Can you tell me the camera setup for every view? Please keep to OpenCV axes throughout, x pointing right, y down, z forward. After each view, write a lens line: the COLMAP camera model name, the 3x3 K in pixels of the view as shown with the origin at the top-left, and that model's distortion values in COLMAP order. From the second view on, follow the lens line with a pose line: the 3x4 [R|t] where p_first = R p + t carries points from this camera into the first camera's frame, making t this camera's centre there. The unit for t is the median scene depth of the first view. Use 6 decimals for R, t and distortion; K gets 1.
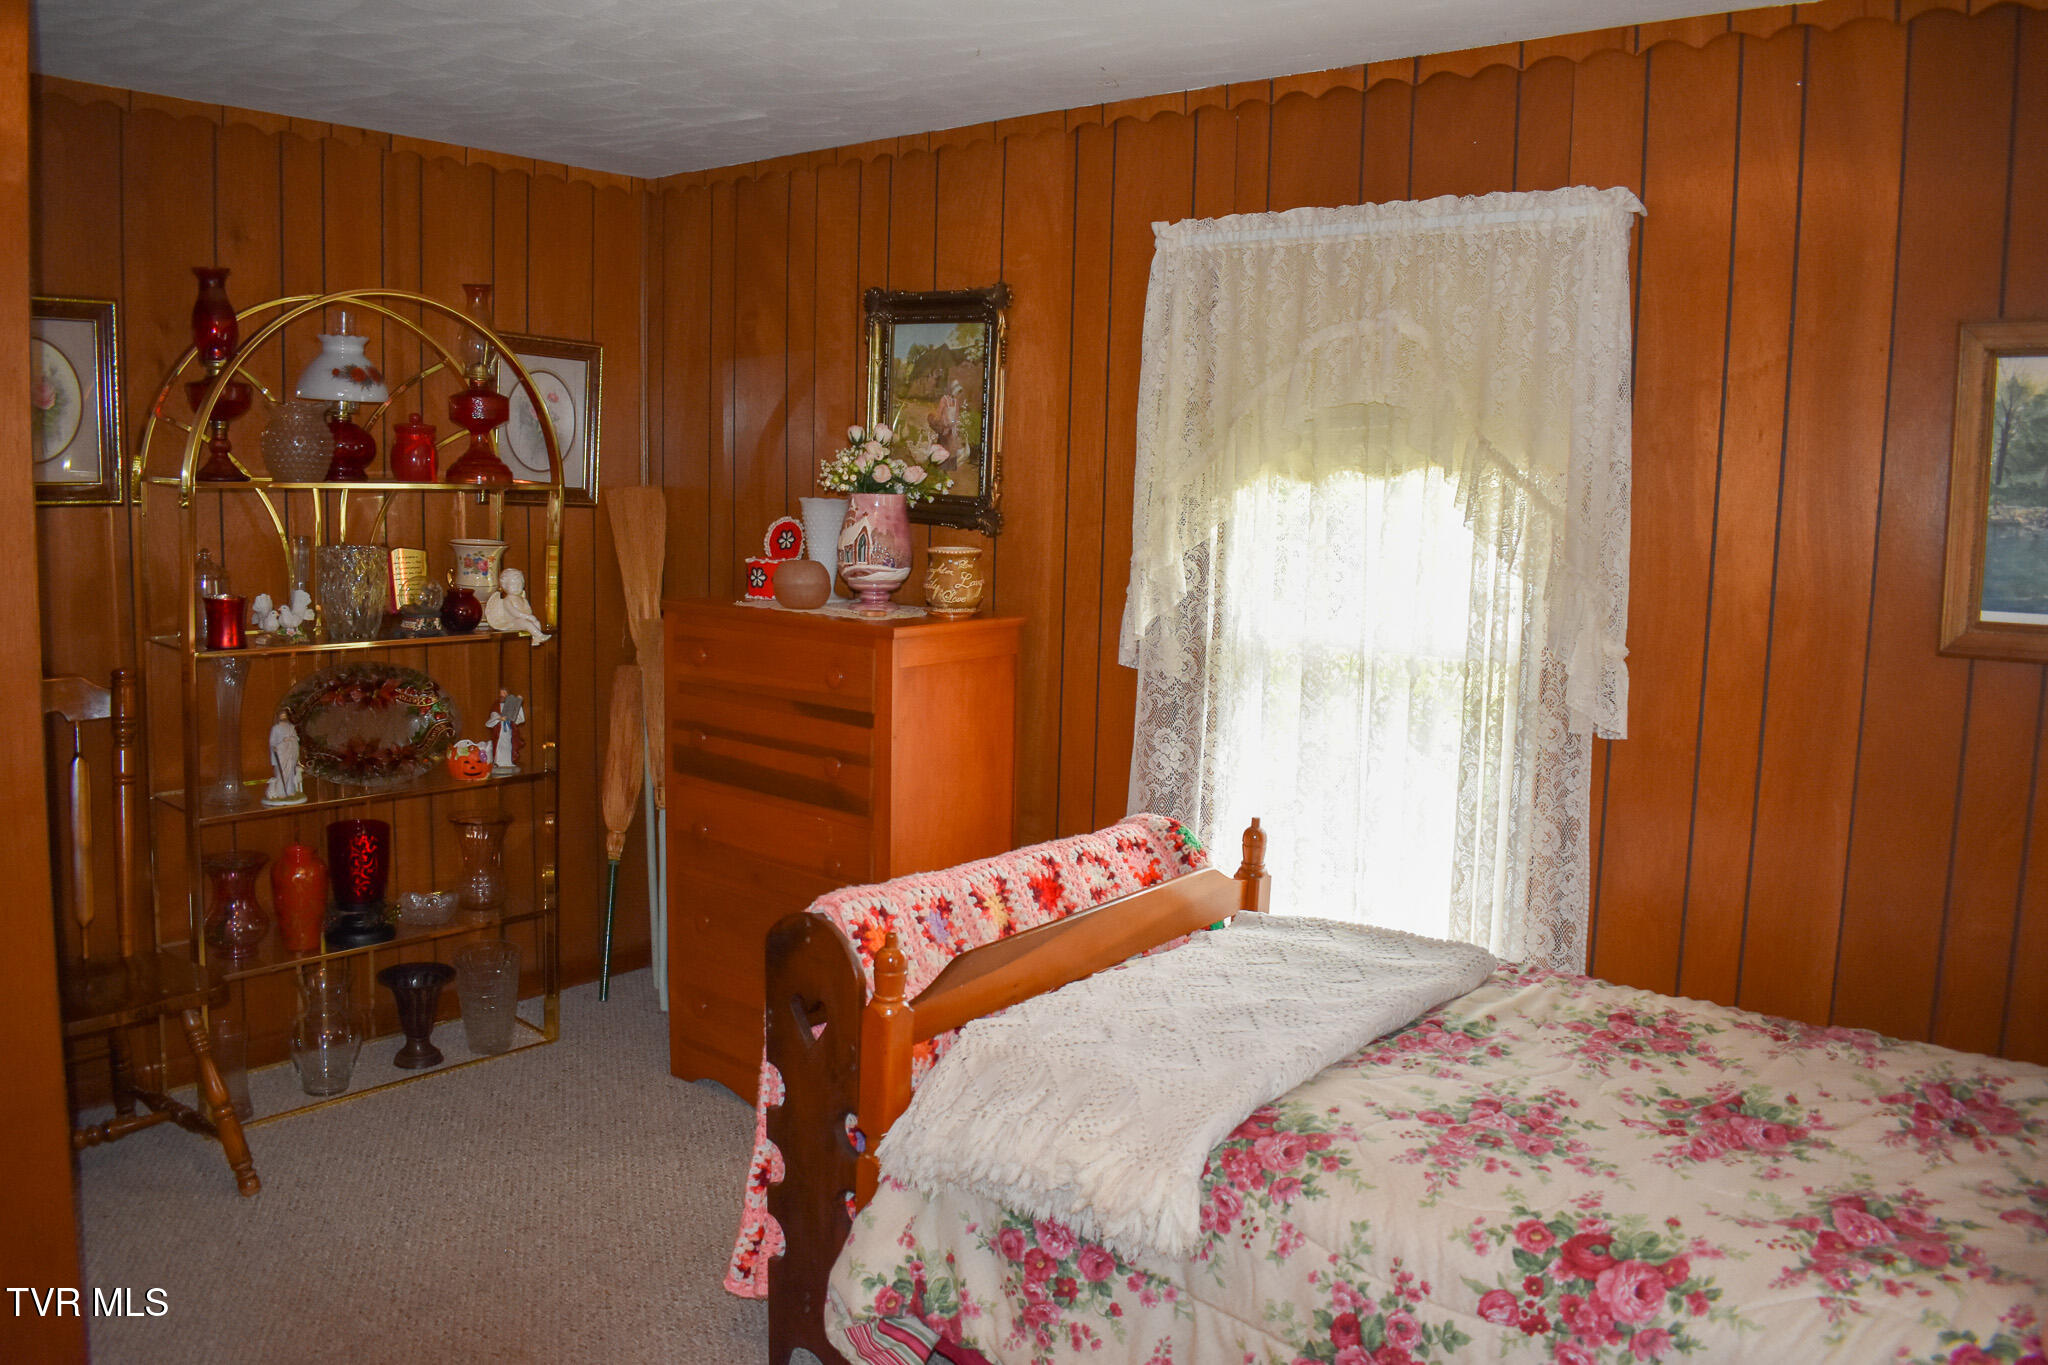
lens RADIAL K [[1619.0, 0, 1024.0], [0, 1619.0, 682.5], [0, 0, 1]] dist [-0.095879, 0.012787]
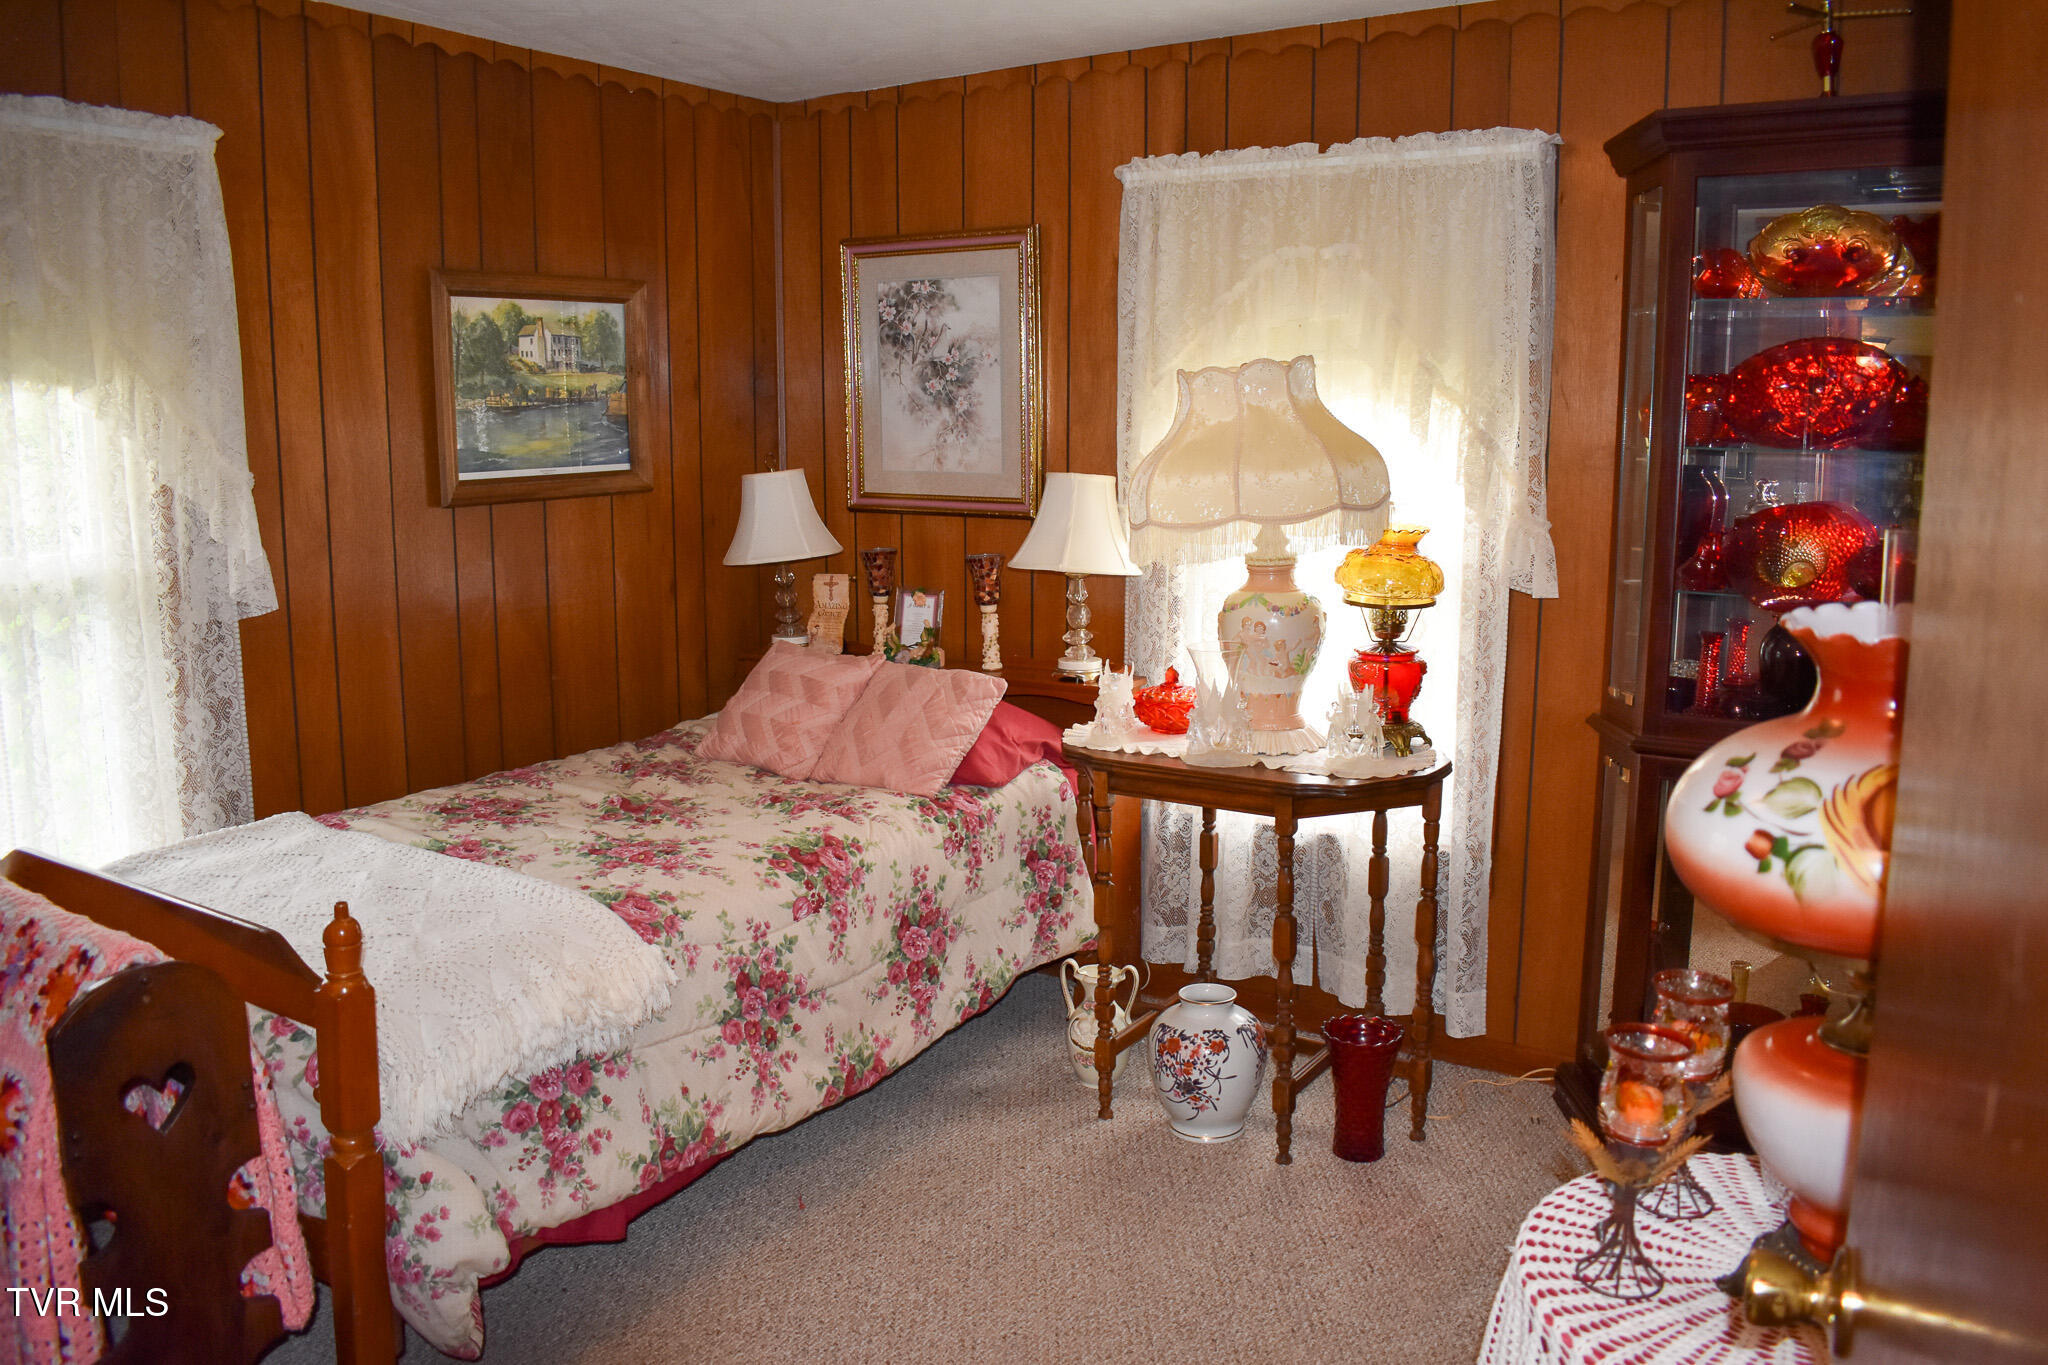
lens RADIAL K [[1619.0, 0, 1024.0], [0, 1619.0, 682.5], [0, 0, 1]] dist [-0.095879, 0.012787]
pose [[-0.126008, -0.186337, 0.974372, -1.066586], [0.121424, 0.971918, 0.201571, -0.105933], [-0.984570, 0.143712, -0.099844, 0.765401]]
